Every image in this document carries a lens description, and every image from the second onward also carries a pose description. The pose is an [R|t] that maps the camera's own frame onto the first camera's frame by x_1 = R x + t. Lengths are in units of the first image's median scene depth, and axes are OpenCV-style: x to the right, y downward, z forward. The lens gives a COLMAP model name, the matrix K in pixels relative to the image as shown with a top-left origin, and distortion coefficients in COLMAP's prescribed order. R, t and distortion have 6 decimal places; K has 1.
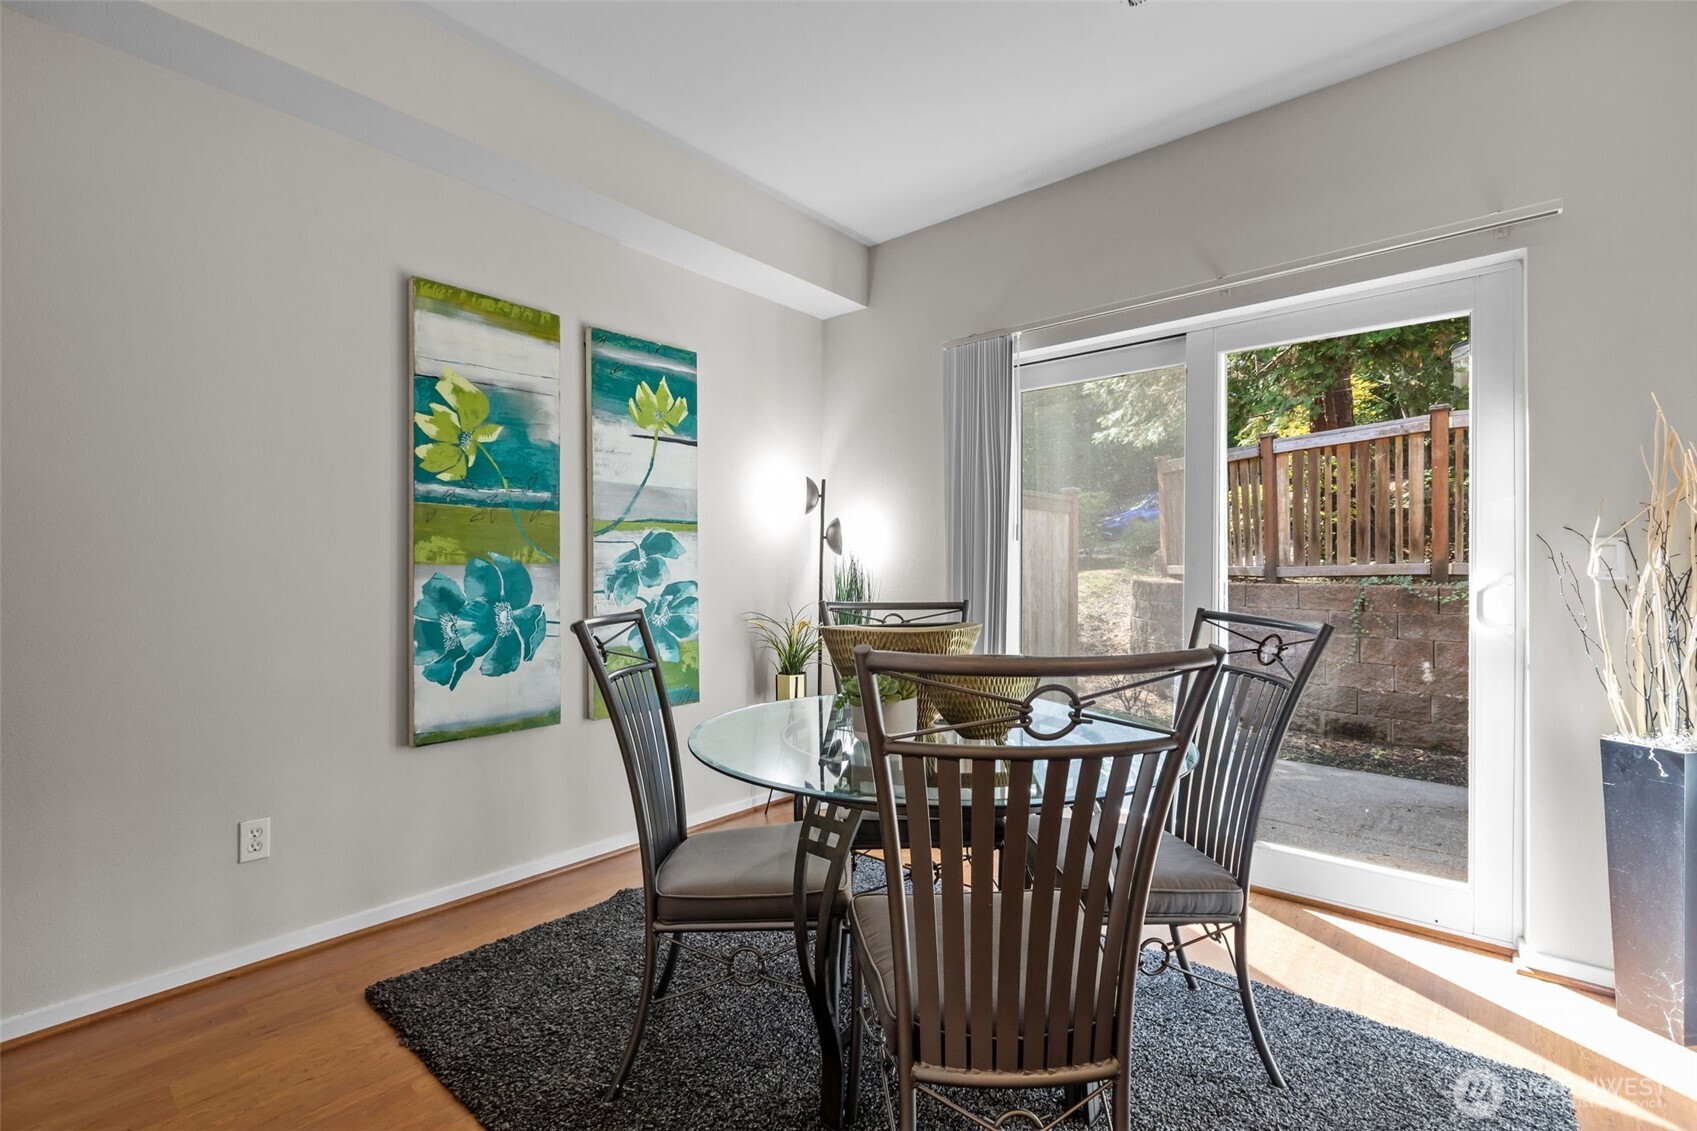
lens RADIAL K [[748.1, 0, 842.1], [0, 748.1, 572.4], [0, 0, 1]] dist [0.006127, 0.000520]
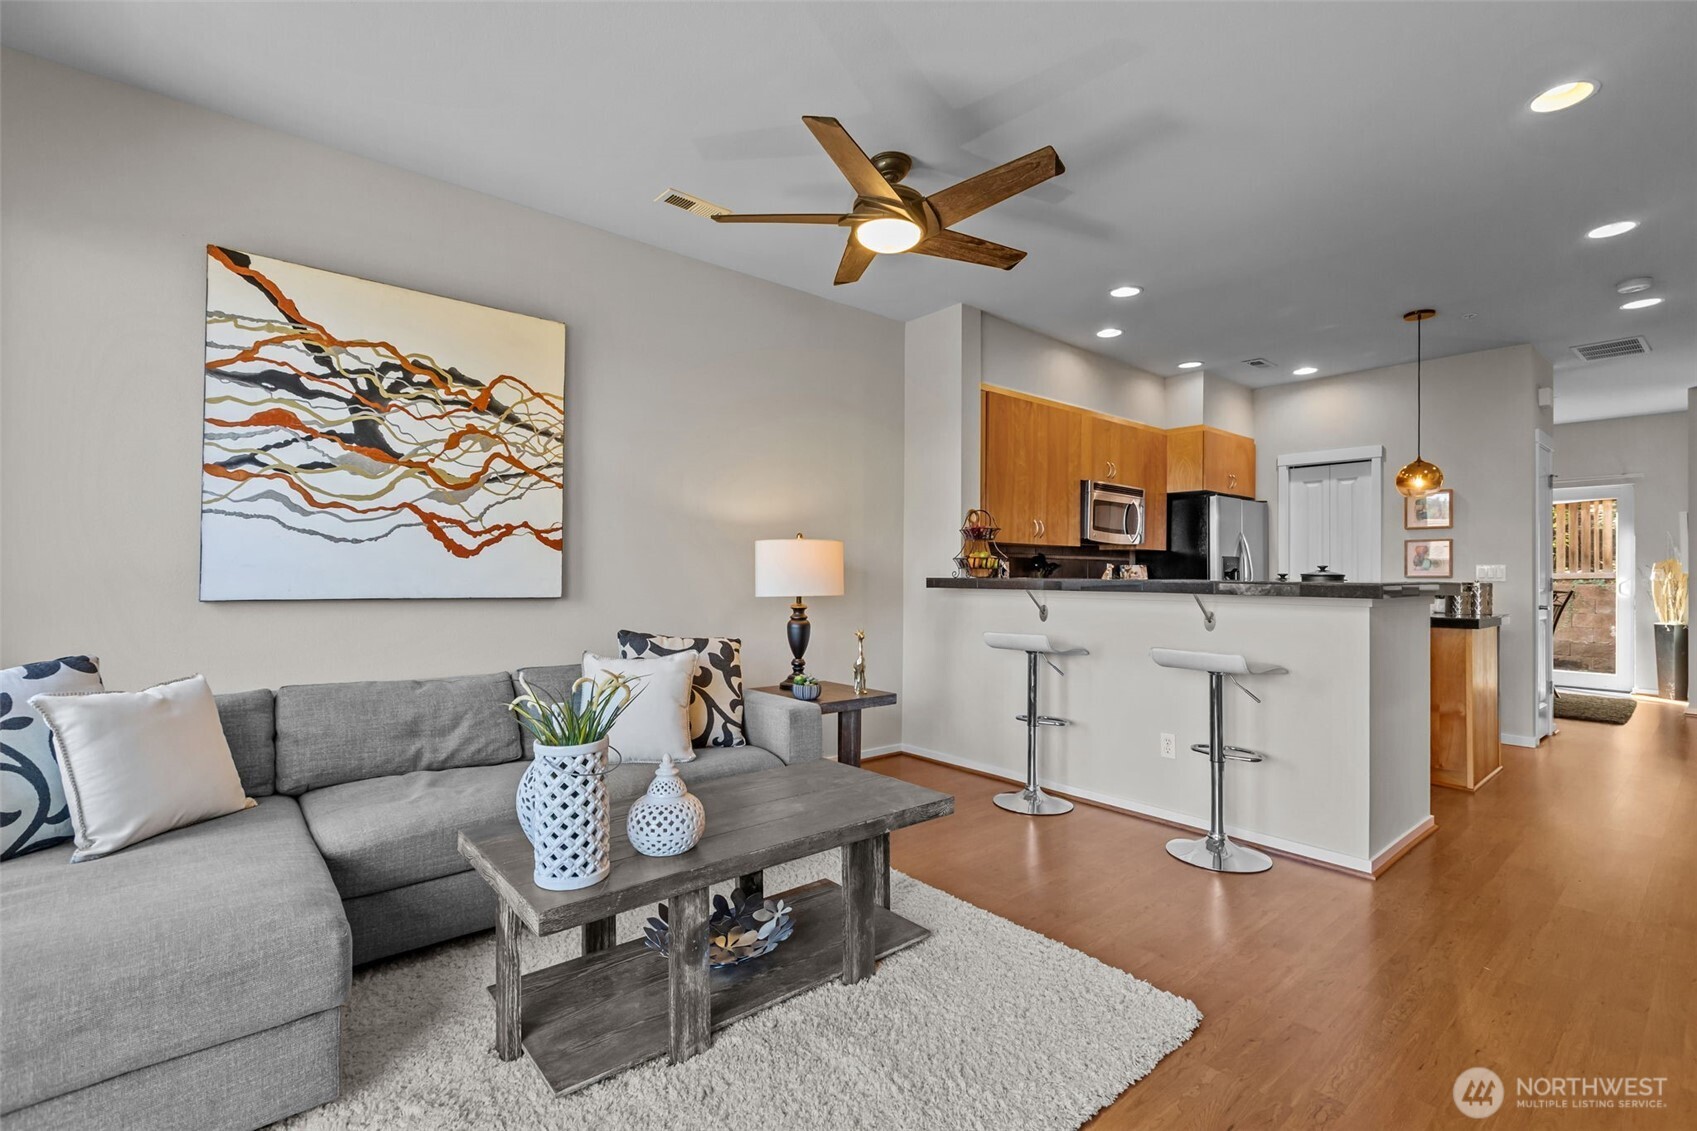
lens RADIAL K [[763.2, 0, 848.5], [0, 763.2, 565.5], [0, 0, 1]] dist [-0.005326, -0.000384]
pose [[0.989684, 0.004661, -0.143194, -0.761276], [-0.005541, 0.999968, -0.005748, -0.006355], [0.143163, 0.006482, 0.989678, -1.043427]]
